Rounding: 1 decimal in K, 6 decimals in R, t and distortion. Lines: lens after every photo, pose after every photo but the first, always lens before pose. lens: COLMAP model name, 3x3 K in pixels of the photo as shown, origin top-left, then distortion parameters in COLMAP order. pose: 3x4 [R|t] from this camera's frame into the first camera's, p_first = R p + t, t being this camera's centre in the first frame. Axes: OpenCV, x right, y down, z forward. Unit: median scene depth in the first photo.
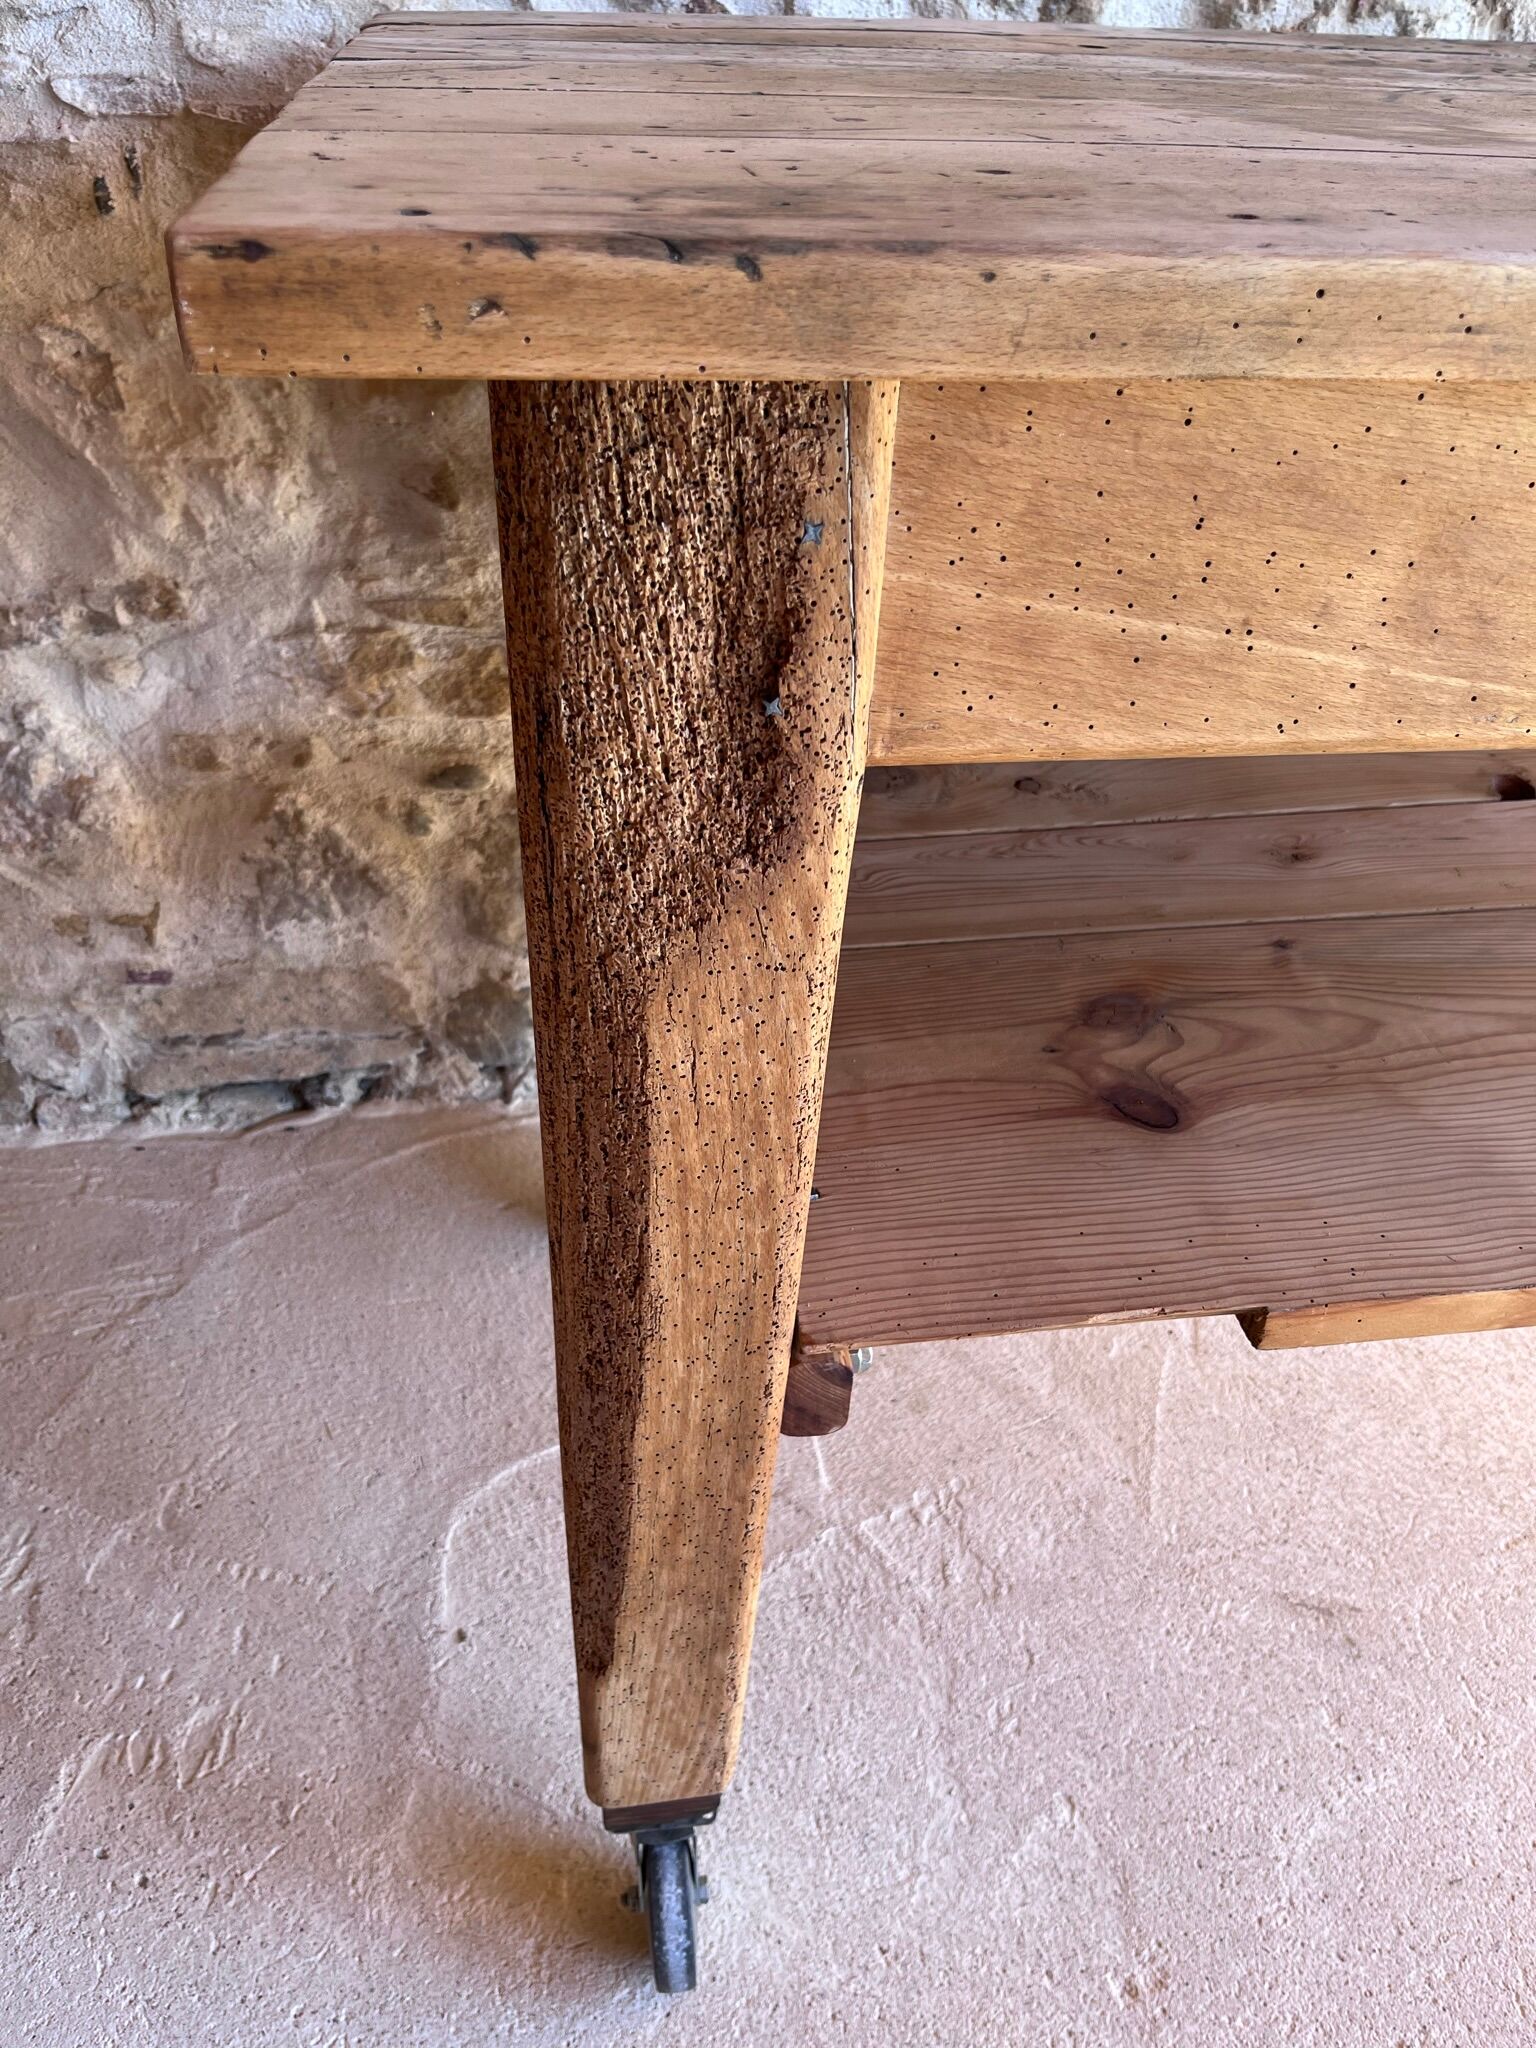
lens RADIAL K [[1558.9, 0, 761.5], [0, 1558.9, 1035.5], [0, 0, 1]] dist [0.050229, -0.091242]
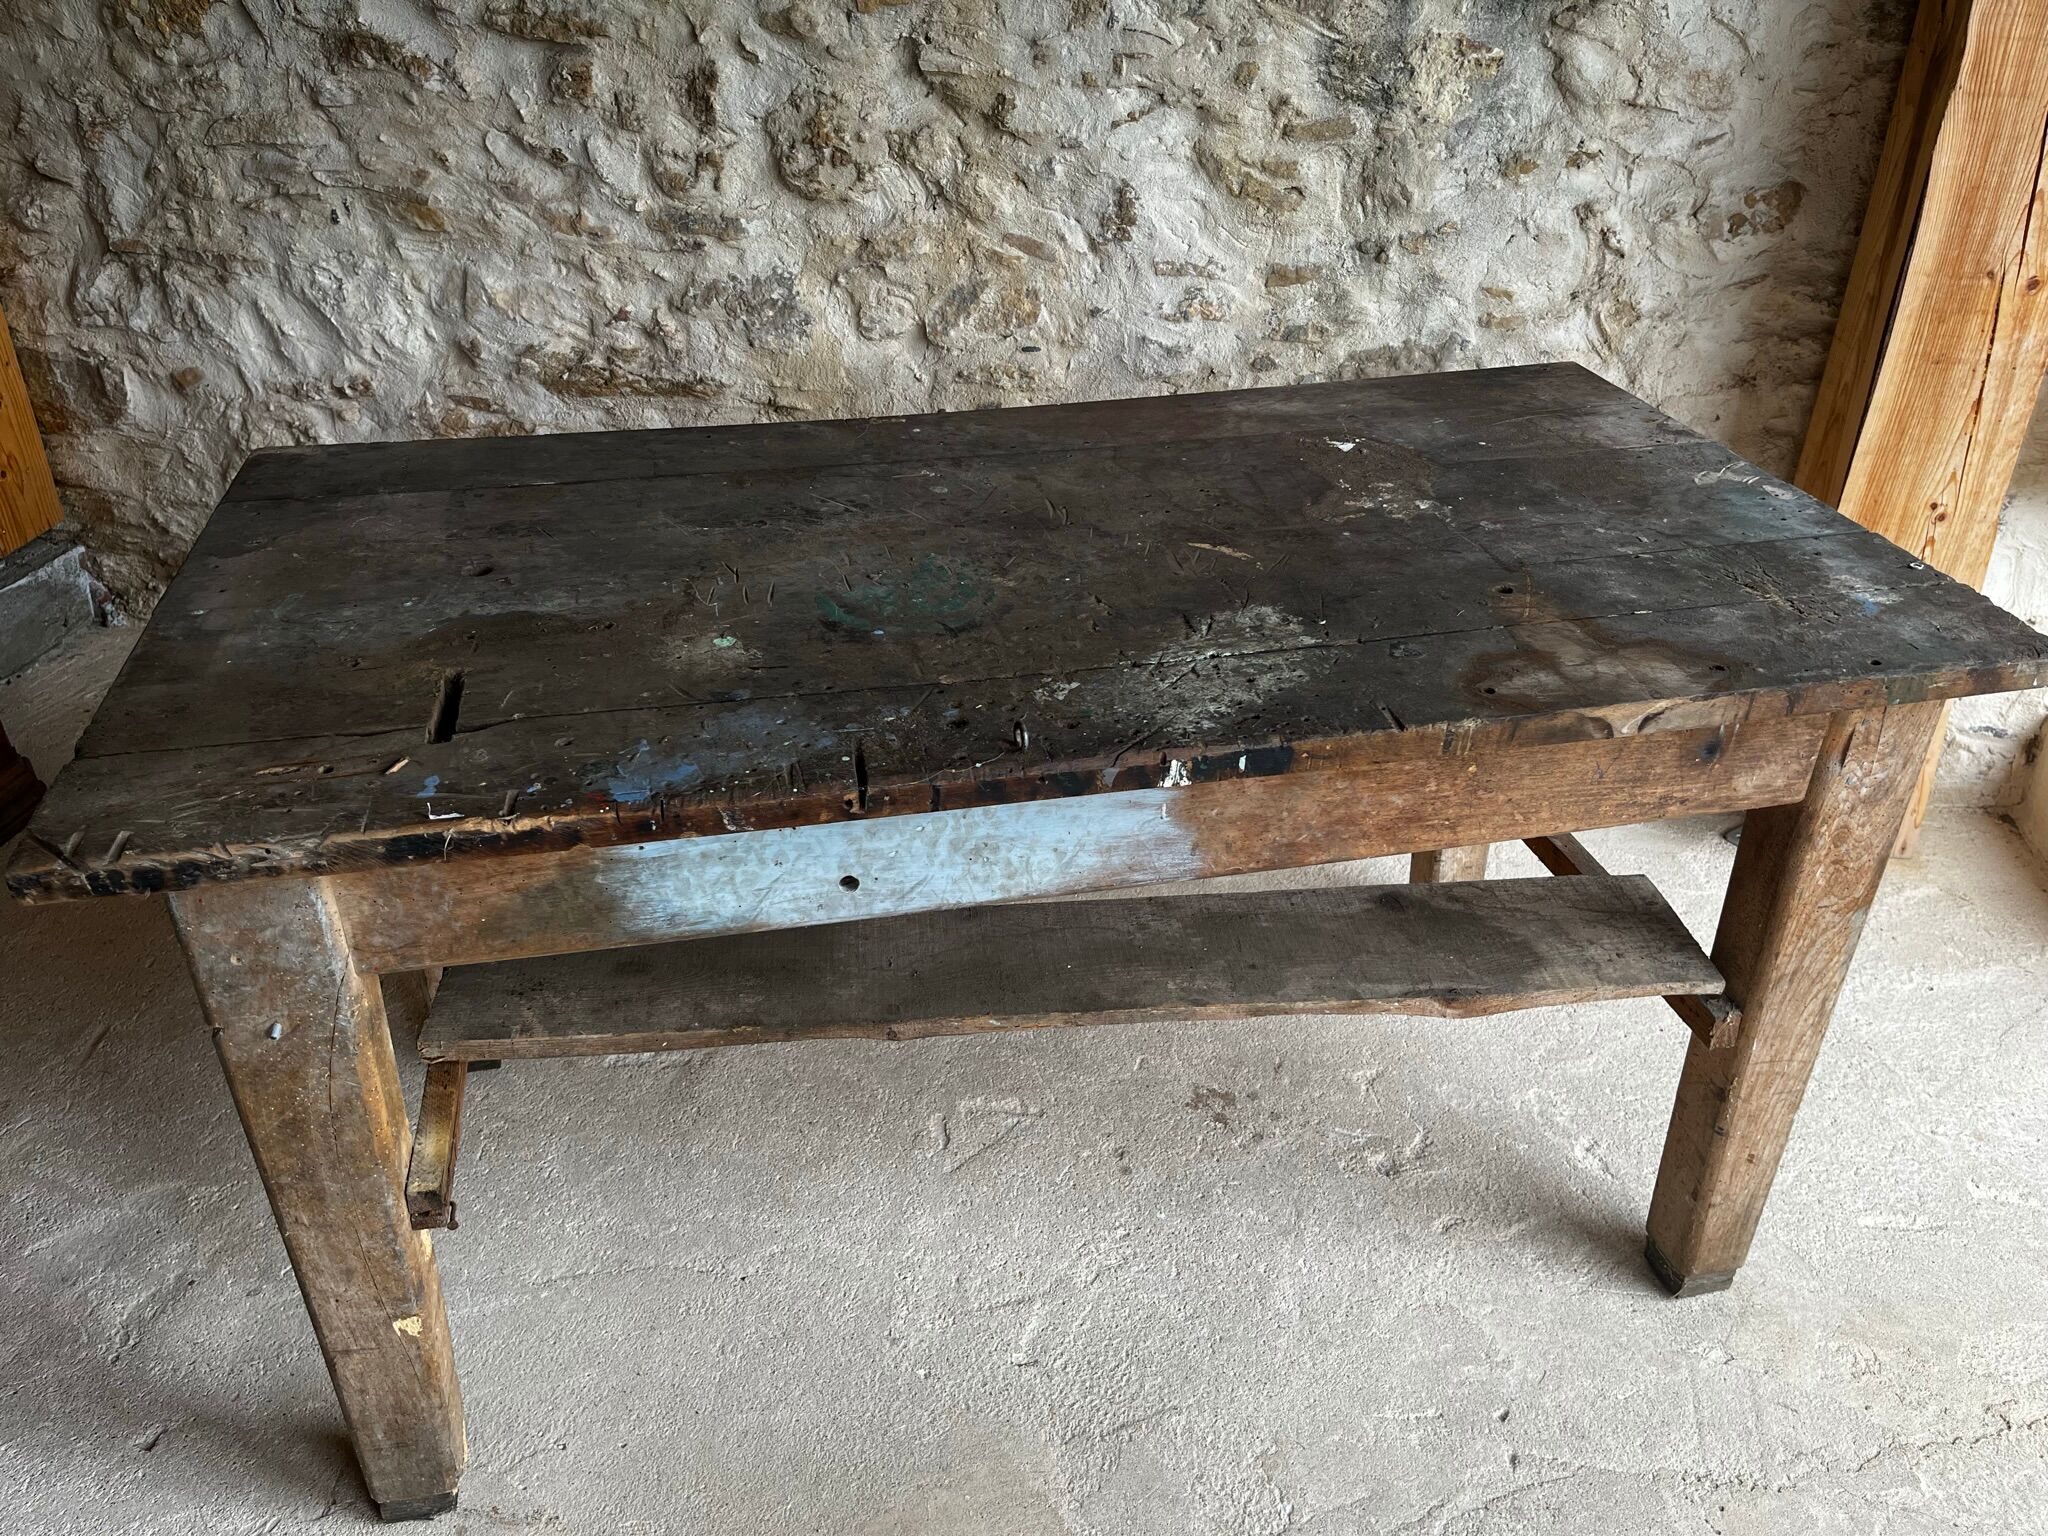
lens RADIAL K [[1556.9, 0, 1019.2], [0, 1556.9, 771.8], [0, 0, 1]] dist [0.082887, -0.128894]
pose [[0.941500, 0.157615, -0.297886, 1.215670], [-0.183330, 0.981202, -0.060270, 0.220053], [0.282787, 0.111355, 0.952697, -0.789052]]
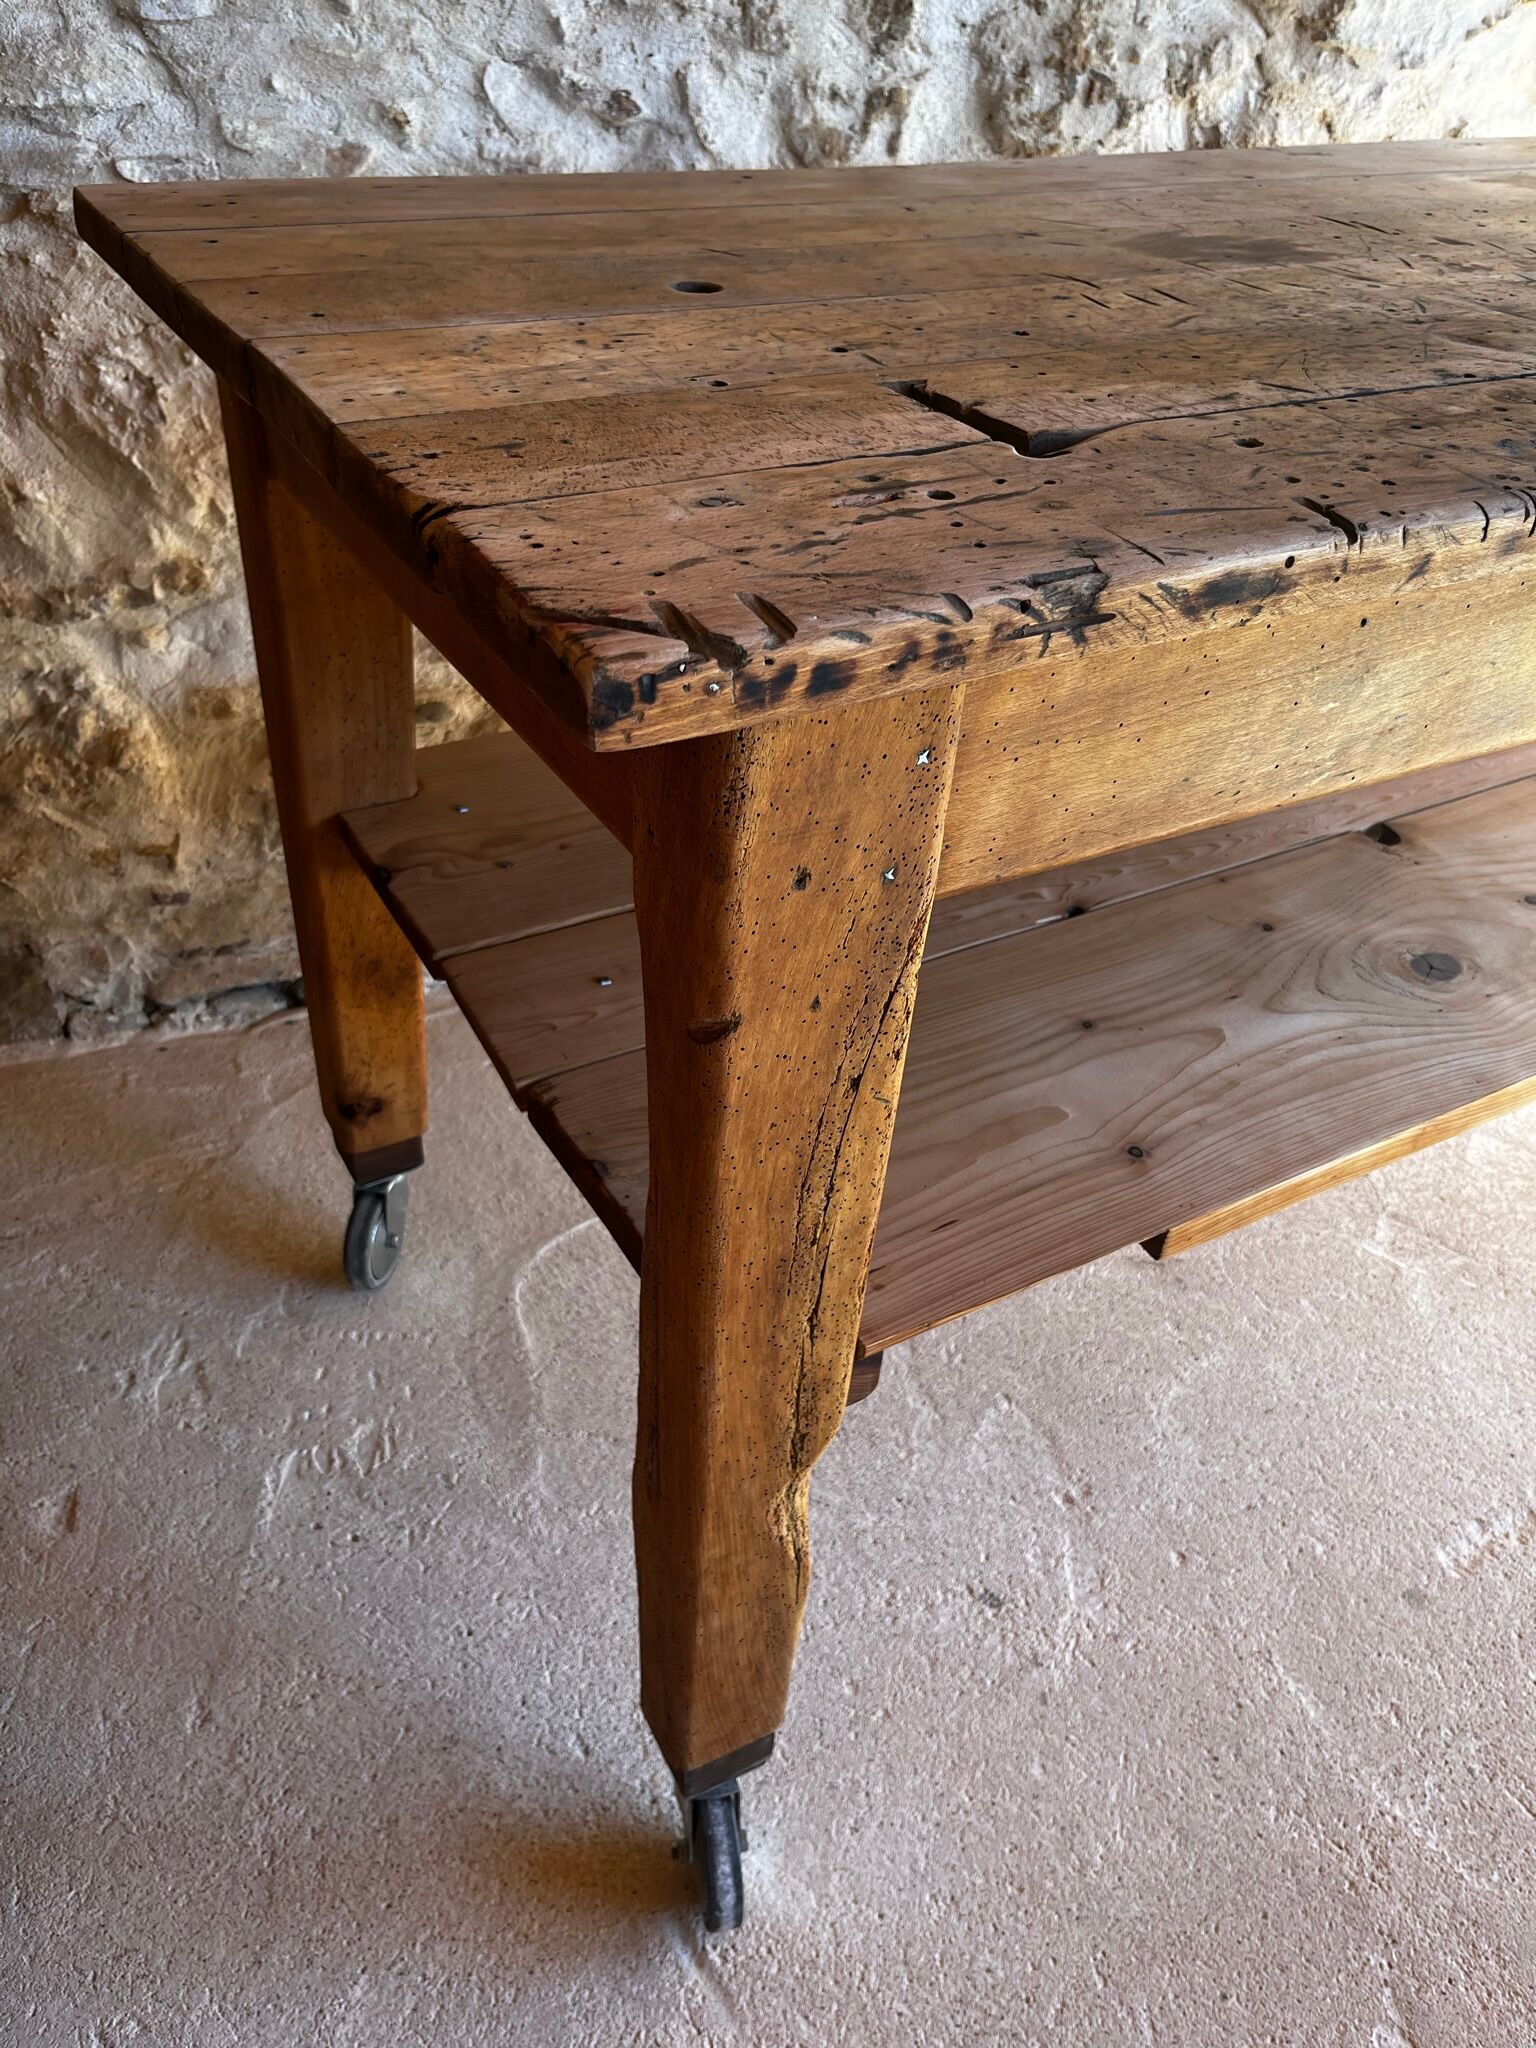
lens RADIAL K [[1555.8, 0, 758.9], [0, 1555.8, 1032.4], [0, 0, 1]] dist [0.060994, -0.108915]
pose [[0.982122, -0.093033, 0.163648, -0.175161], [0.089479, 0.995567, 0.028970, 0.077220], [-0.165618, -0.013809, 0.986093, -0.273447]]
